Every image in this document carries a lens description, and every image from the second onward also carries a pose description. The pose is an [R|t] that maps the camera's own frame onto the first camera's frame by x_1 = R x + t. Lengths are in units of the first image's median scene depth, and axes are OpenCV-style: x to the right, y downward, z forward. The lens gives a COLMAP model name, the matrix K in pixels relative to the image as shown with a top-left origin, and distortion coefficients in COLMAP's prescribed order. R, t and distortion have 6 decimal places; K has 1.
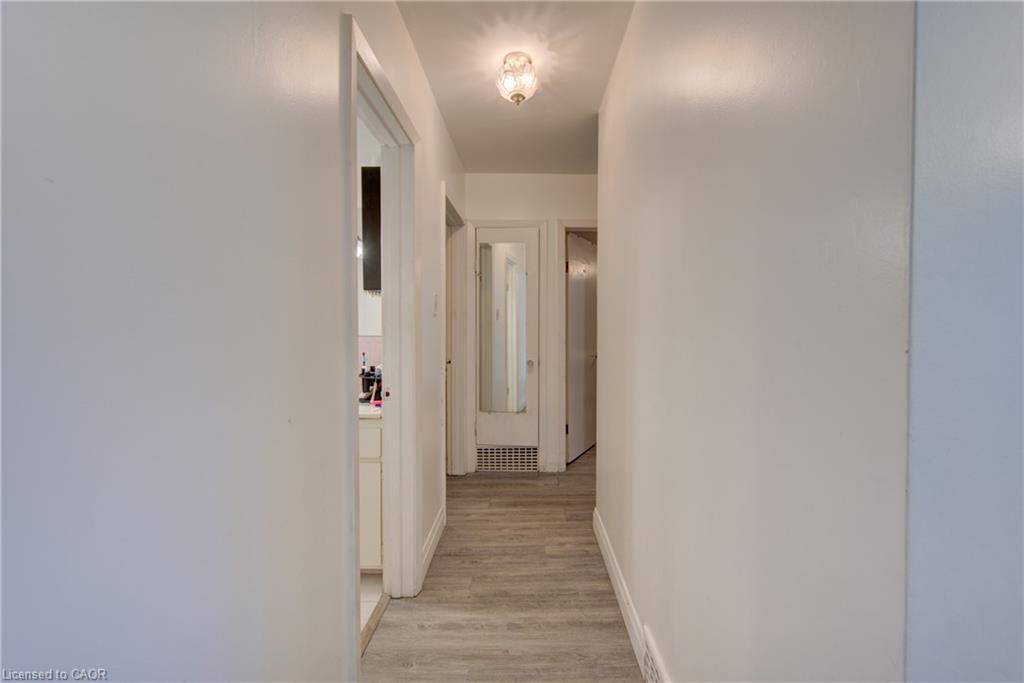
lens RADIAL K [[409.8, 0, 513.3], [0, 409.8, 338.5], [0, 0, 1]] dist [-0.001611, -0.001422]
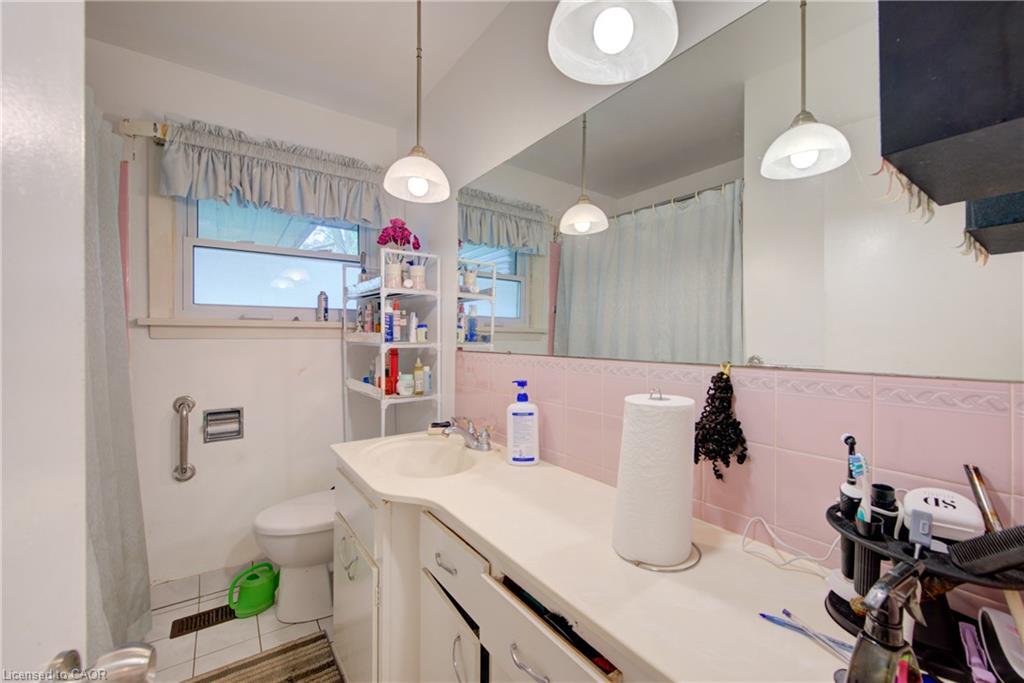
lens RADIAL K [[409.8, 0, 510.8], [0, 409.8, 341.9], [0, 0, 1]] dist [-0.001611, -0.001422]
pose [[0.577277, 0.009936, -0.816488, -0.275679], [-0.016214, 0.999868, 0.000704, -0.023034], [0.816388, 0.012832, 0.577362, 0.666134]]
